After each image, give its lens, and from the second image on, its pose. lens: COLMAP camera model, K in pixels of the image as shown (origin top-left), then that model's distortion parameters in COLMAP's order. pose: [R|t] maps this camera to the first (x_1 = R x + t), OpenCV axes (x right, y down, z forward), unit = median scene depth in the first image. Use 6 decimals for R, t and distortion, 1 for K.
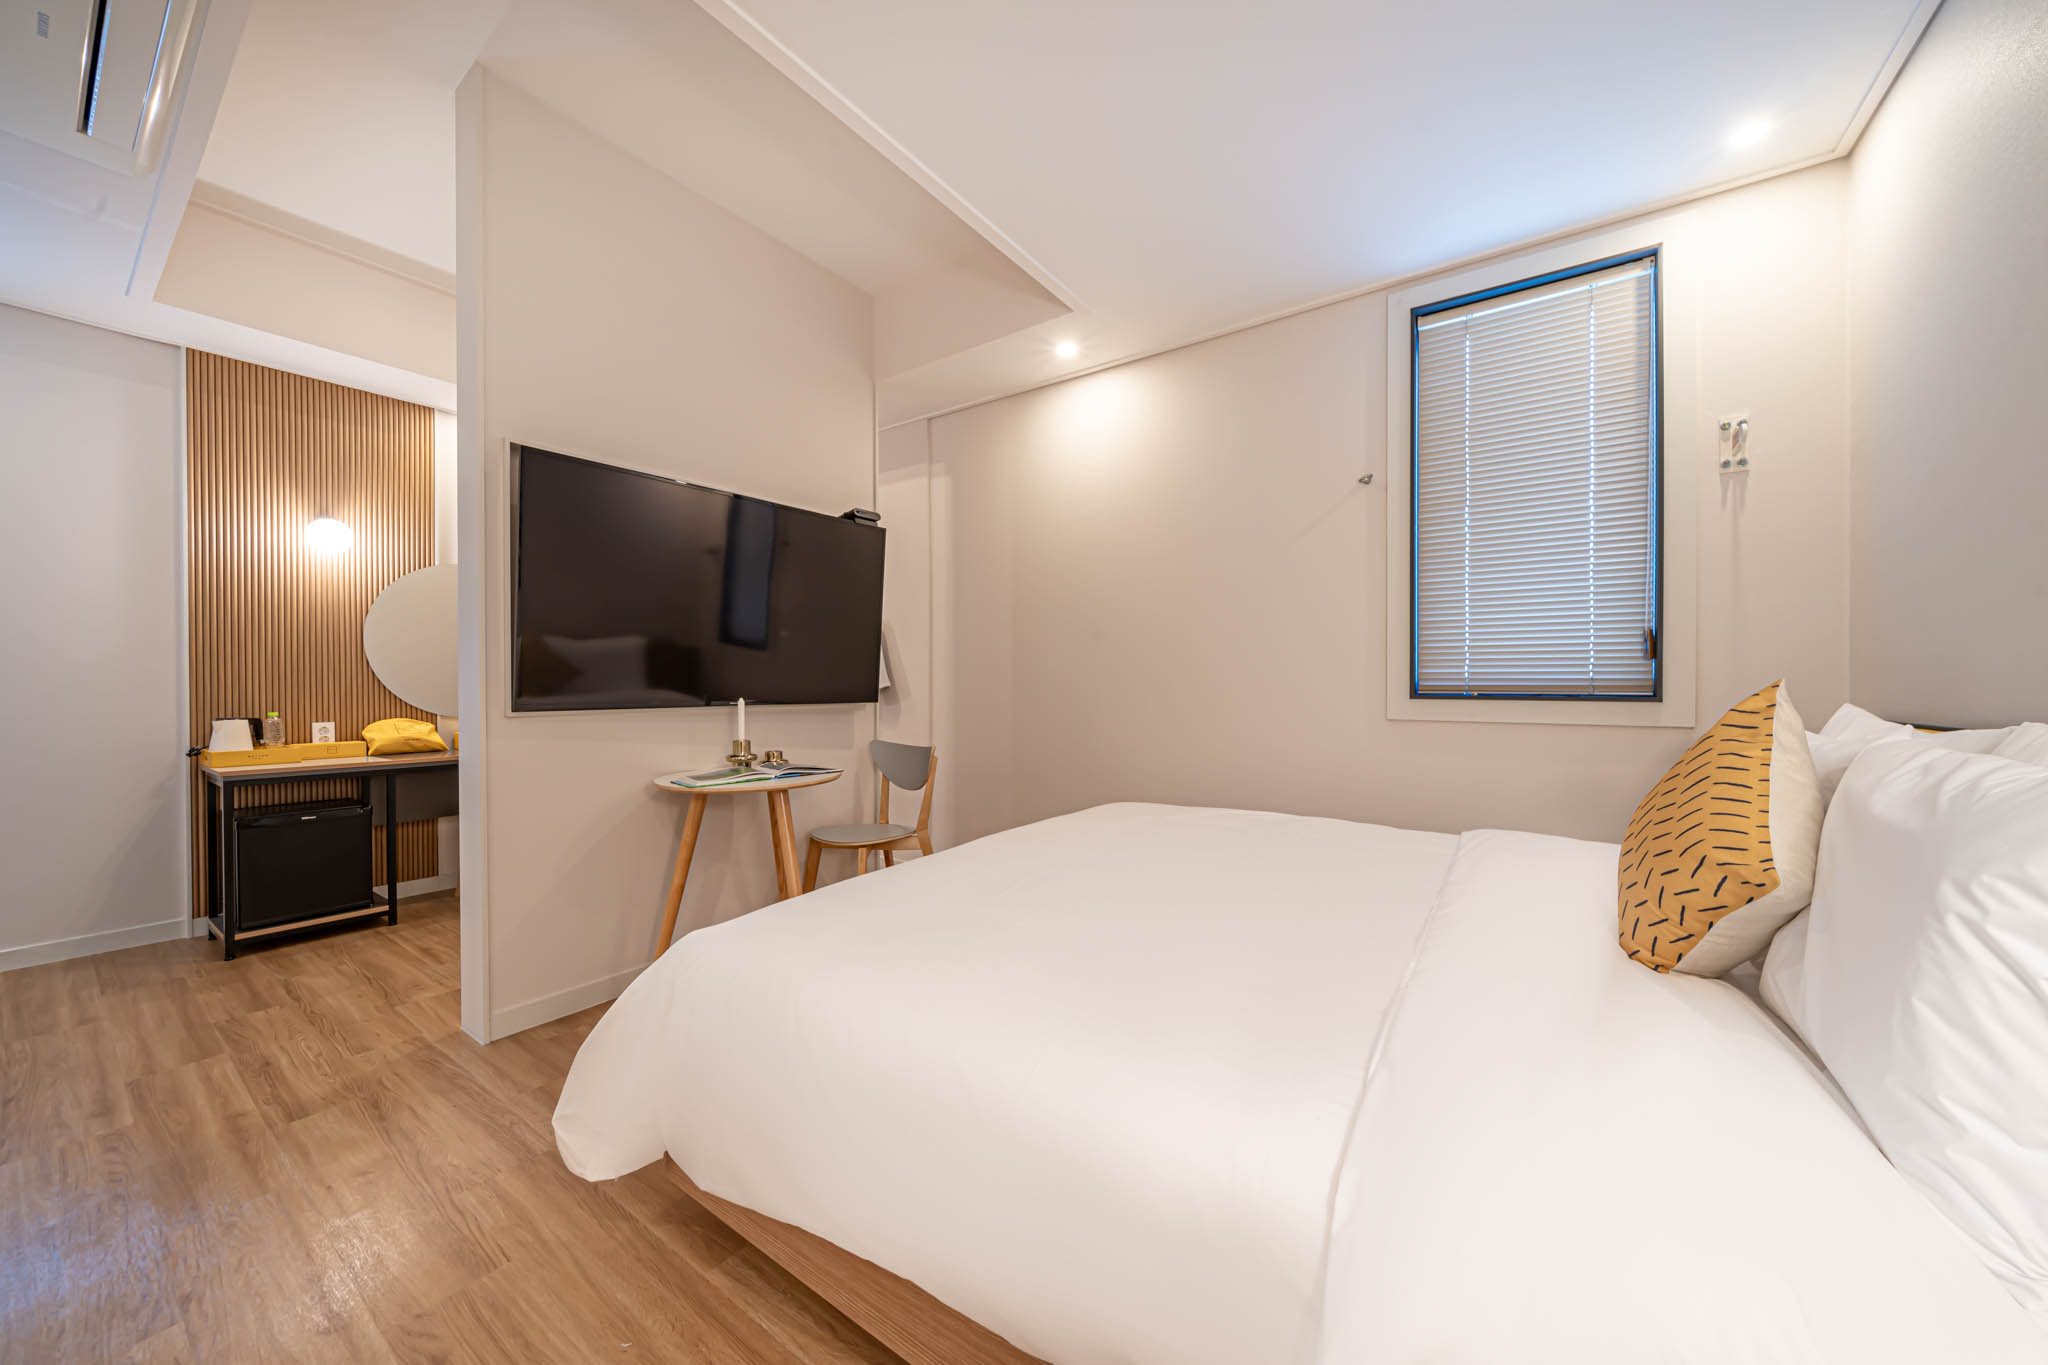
lens RADIAL K [[707.5, 0, 1029.5], [0, 707.5, 695.2], [0, 0, 1]] dist [-0.005925, 0.000515]
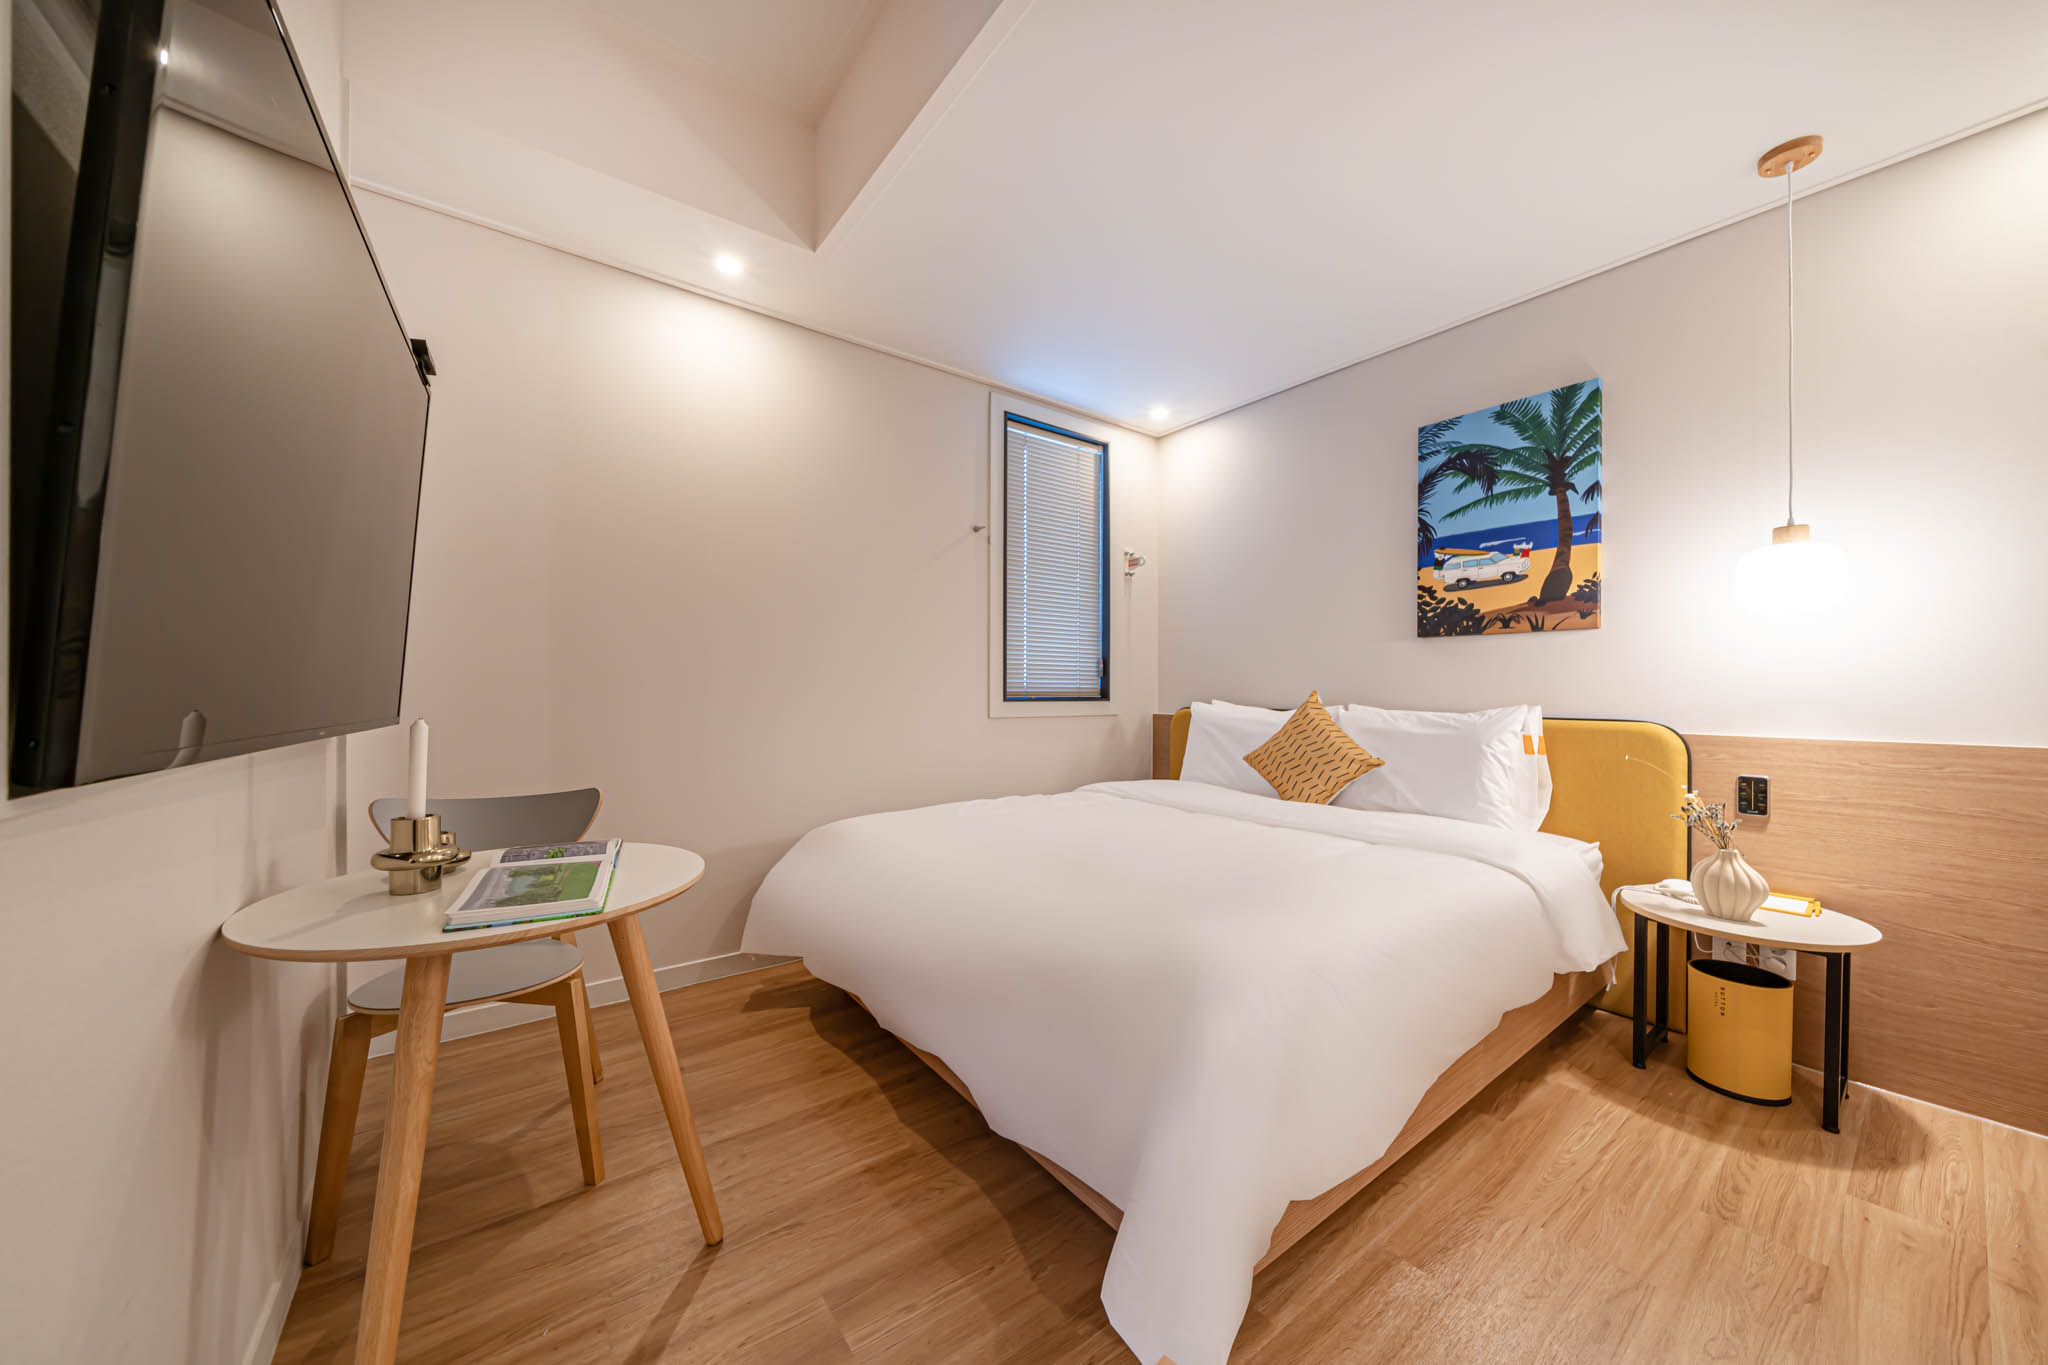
lens RADIAL K [[707.5, 0, 1068.0], [0, 707.5, 699.0], [0, 0, 1]] dist [-0.005925, 0.000515]
pose [[0.292116, -0.009783, 0.956333, -0.827975], [0.012151, 0.999905, 0.006517, -0.008377], [-0.956306, 0.009716, 0.292207, 0.576292]]
